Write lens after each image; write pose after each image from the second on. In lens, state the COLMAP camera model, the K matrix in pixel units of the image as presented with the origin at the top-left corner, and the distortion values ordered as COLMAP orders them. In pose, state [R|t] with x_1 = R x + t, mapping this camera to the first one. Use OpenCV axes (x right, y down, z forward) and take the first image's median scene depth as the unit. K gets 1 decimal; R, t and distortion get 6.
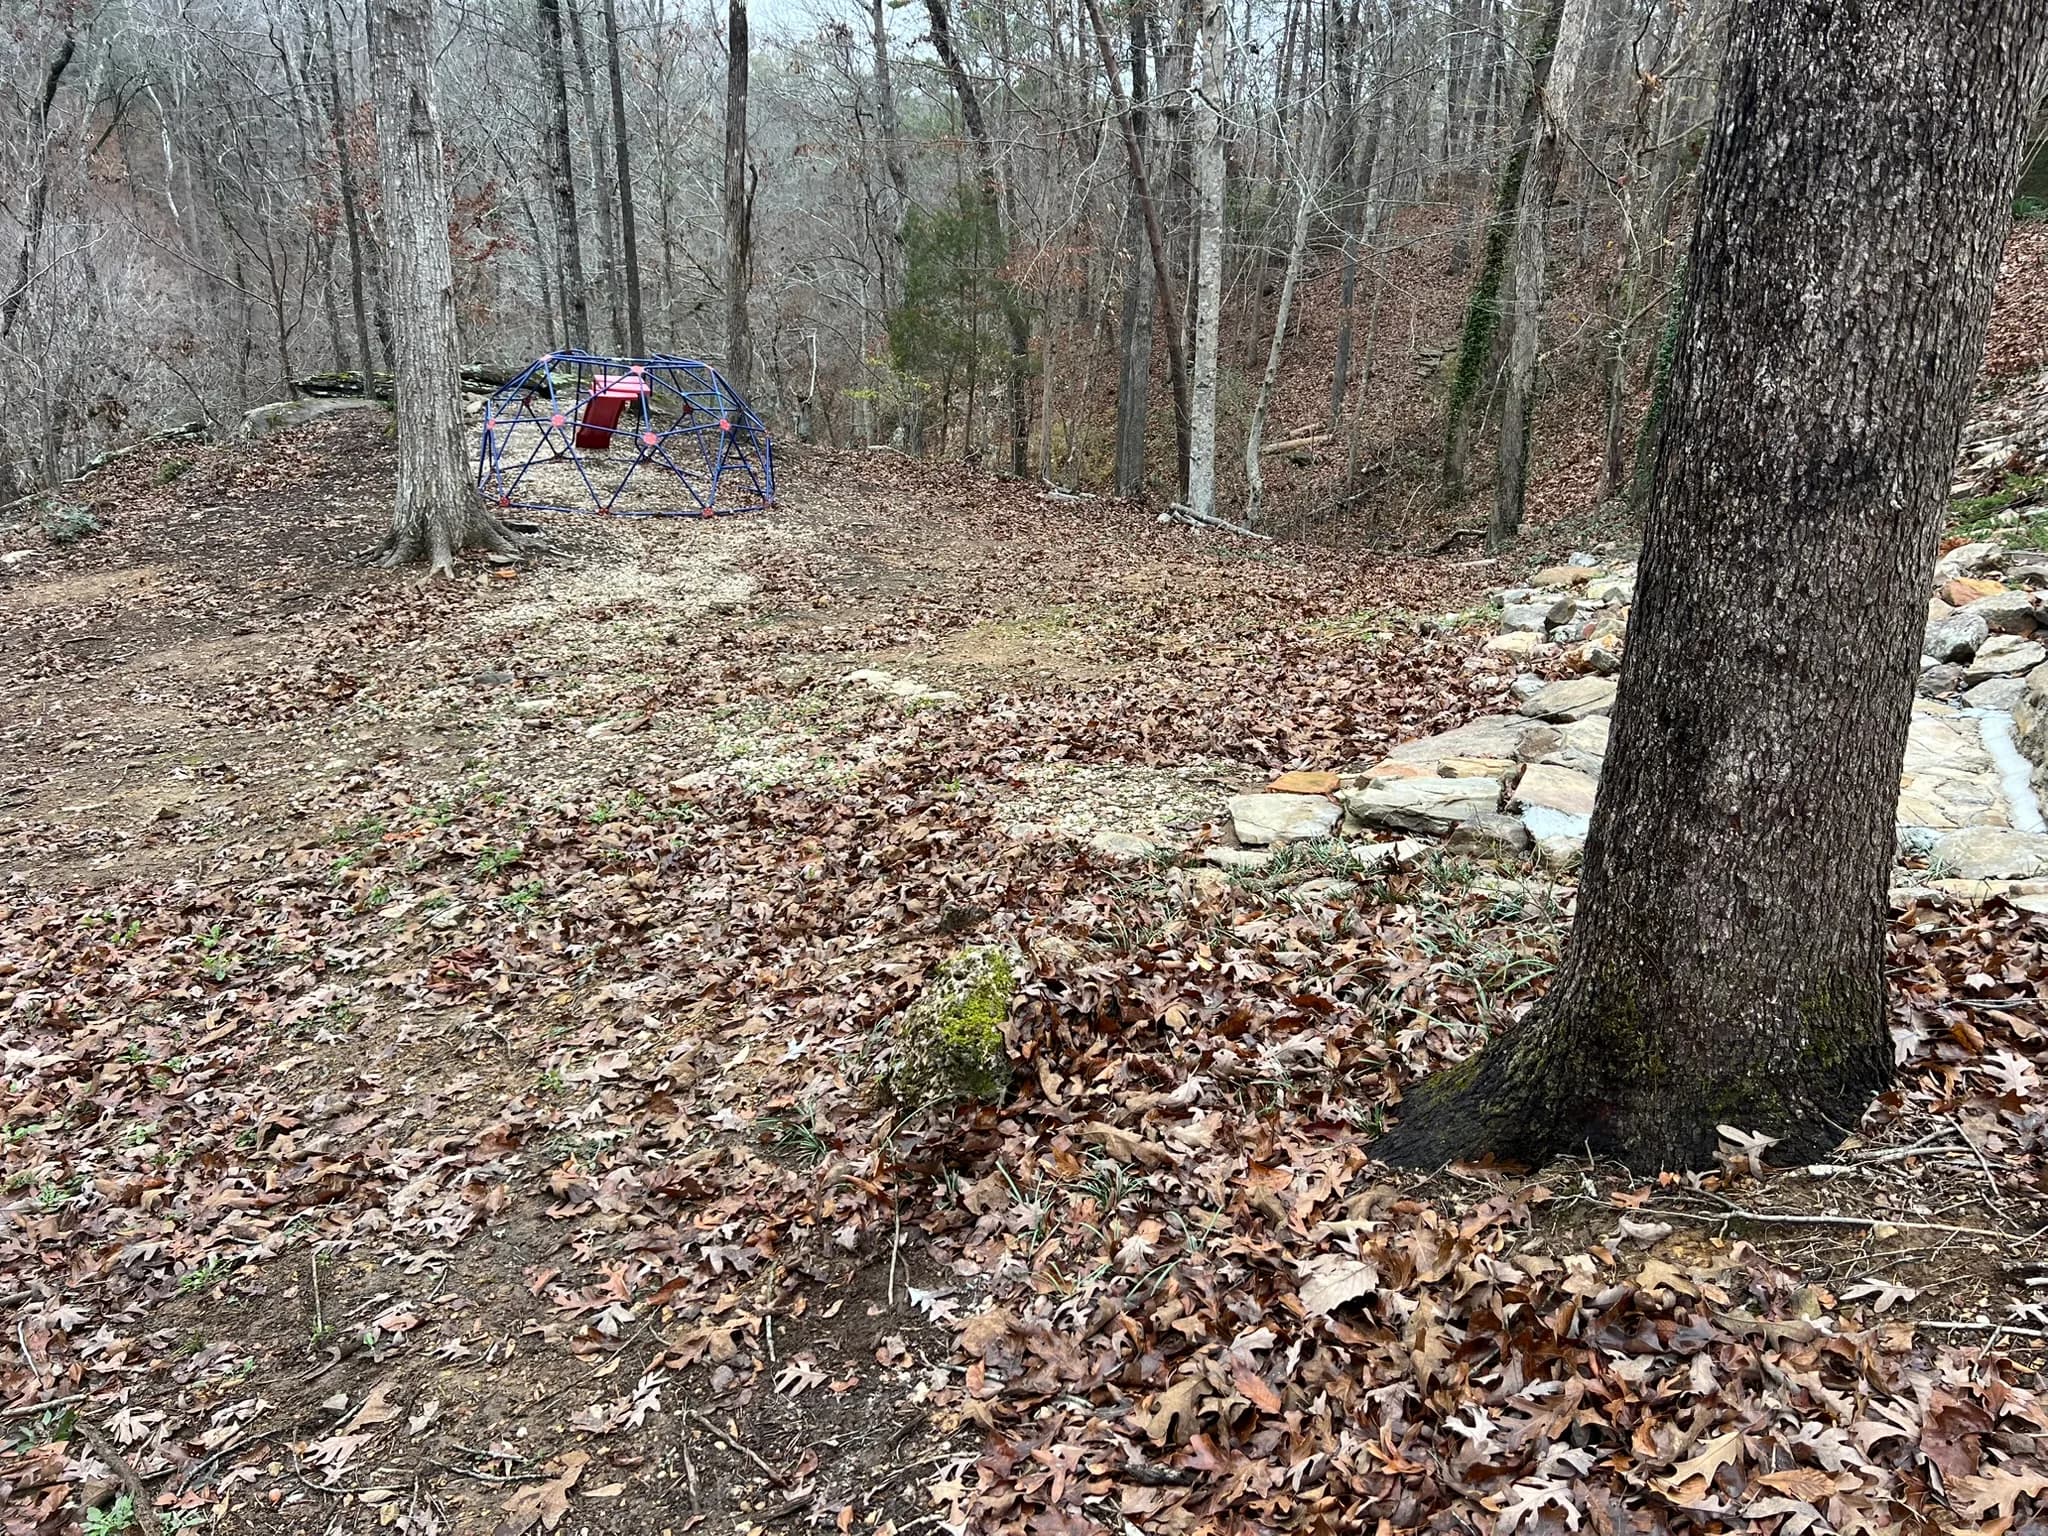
lens RADIAL K [[1516.5, 0, 1043.0], [0, 1516.5, 781.2], [0, 0, 1]] dist [0.056602, -0.061697]
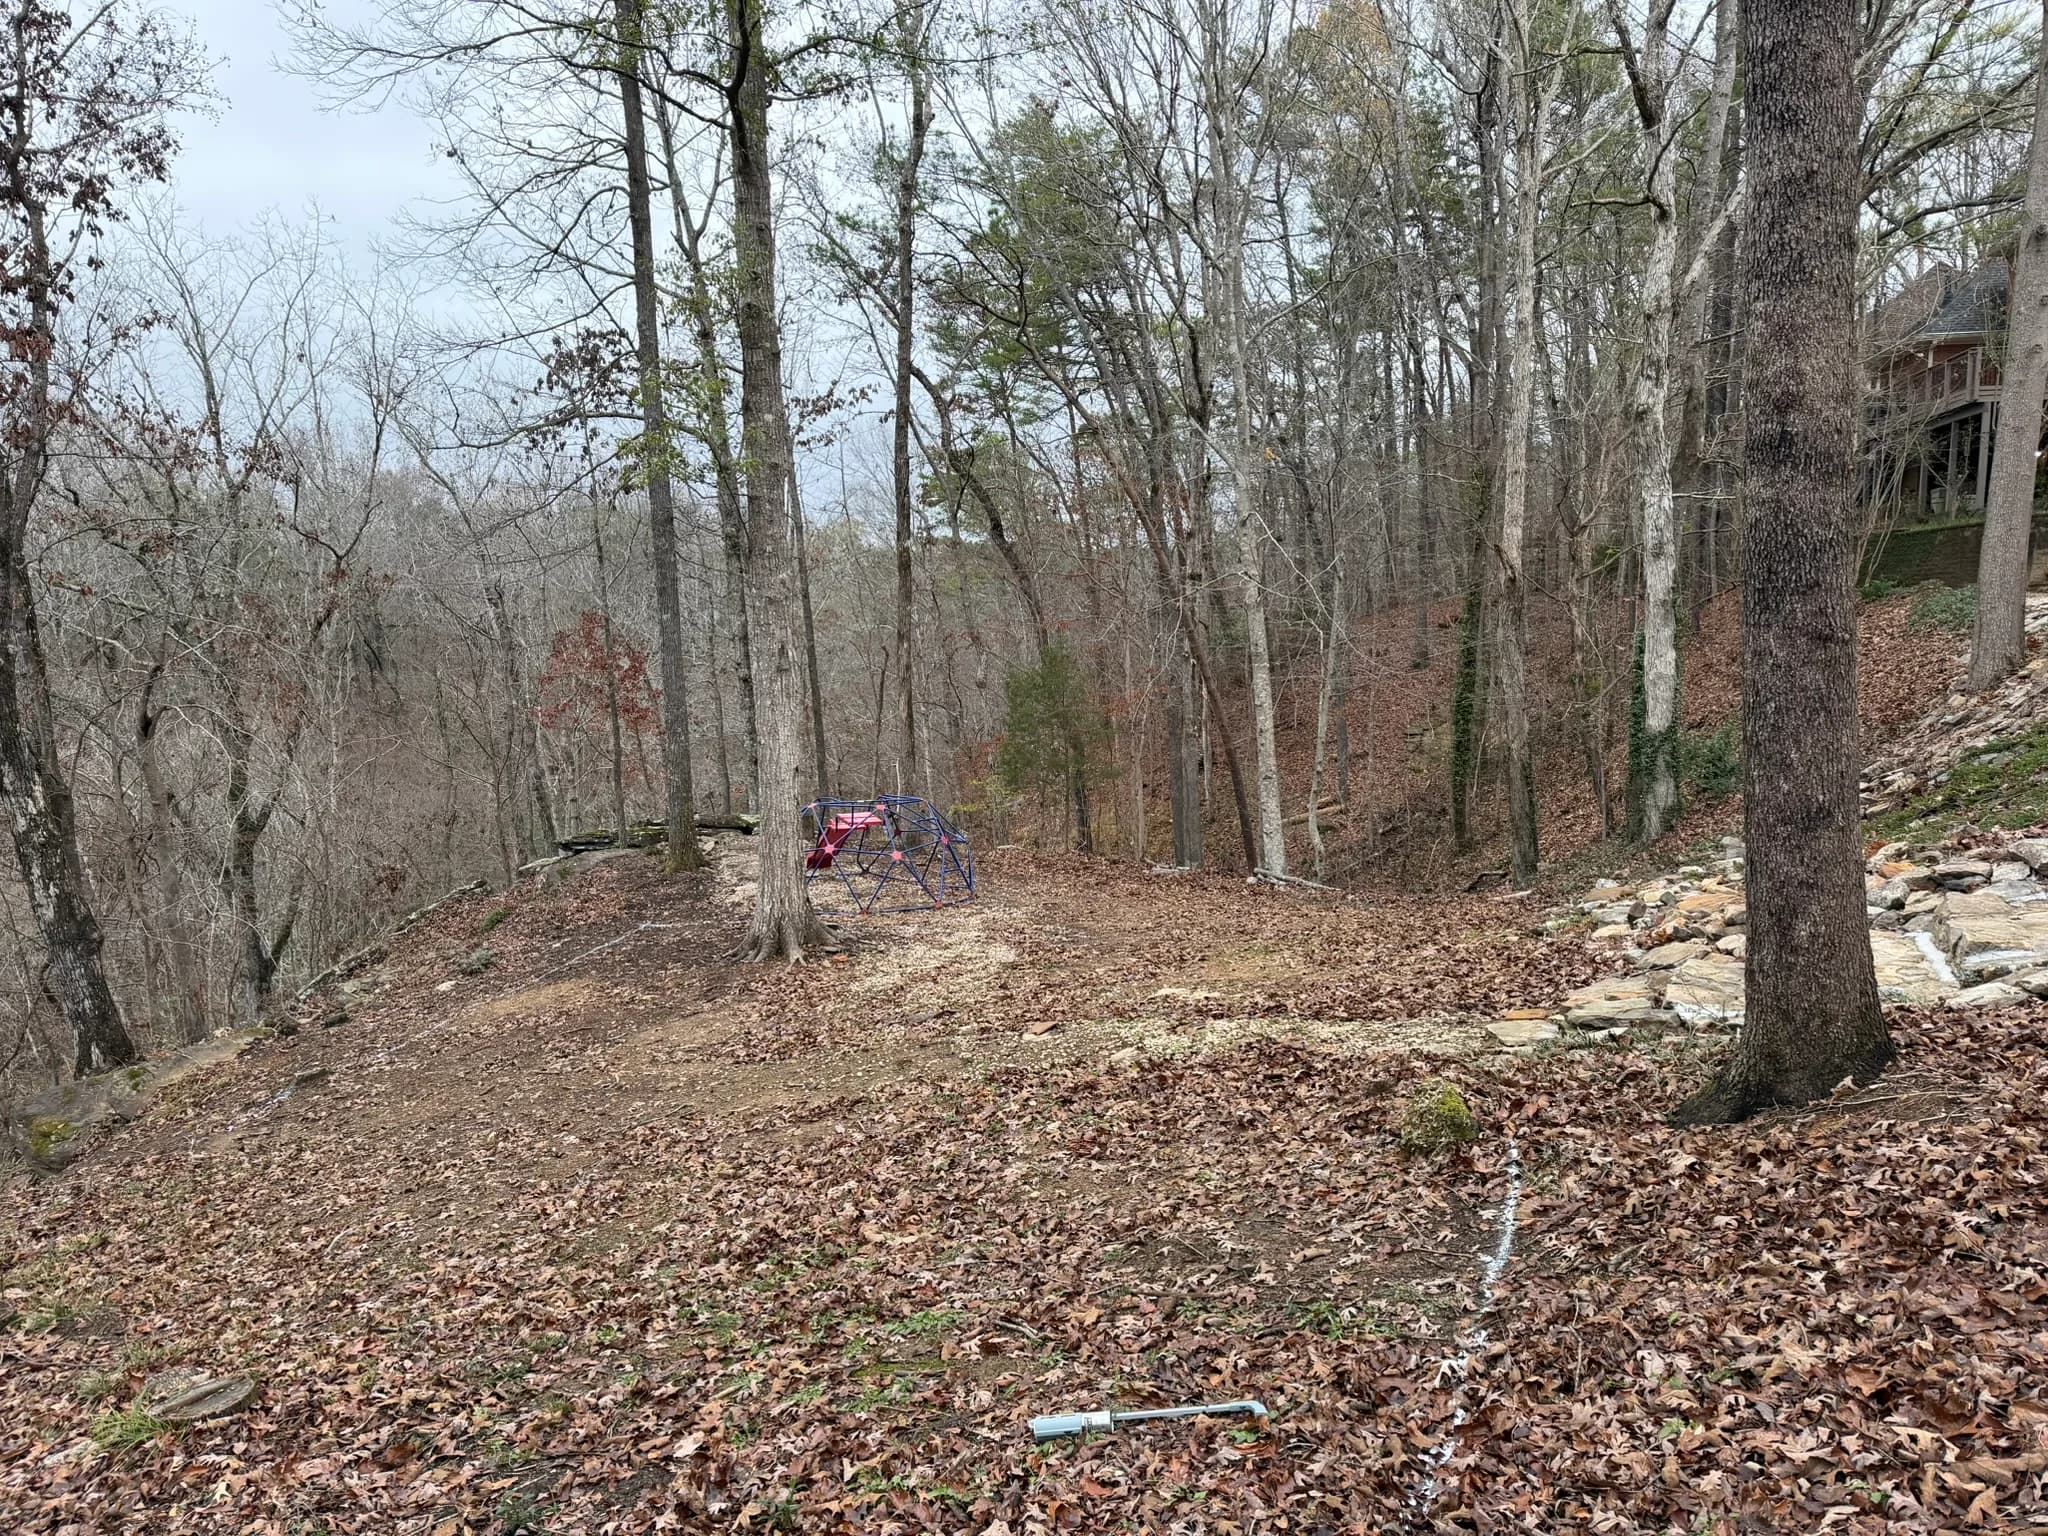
lens RADIAL K [[1438.4, 0, 1020.6], [0, 1438.4, 780.2], [0, 0, 1]] dist [0.038972, -0.041929]
pose [[0.995974, -0.089478, -0.005394, -0.220172], [0.085188, 0.963518, -0.253724, 0.068337], [0.027900, 0.252243, 0.967262, -0.389615]]
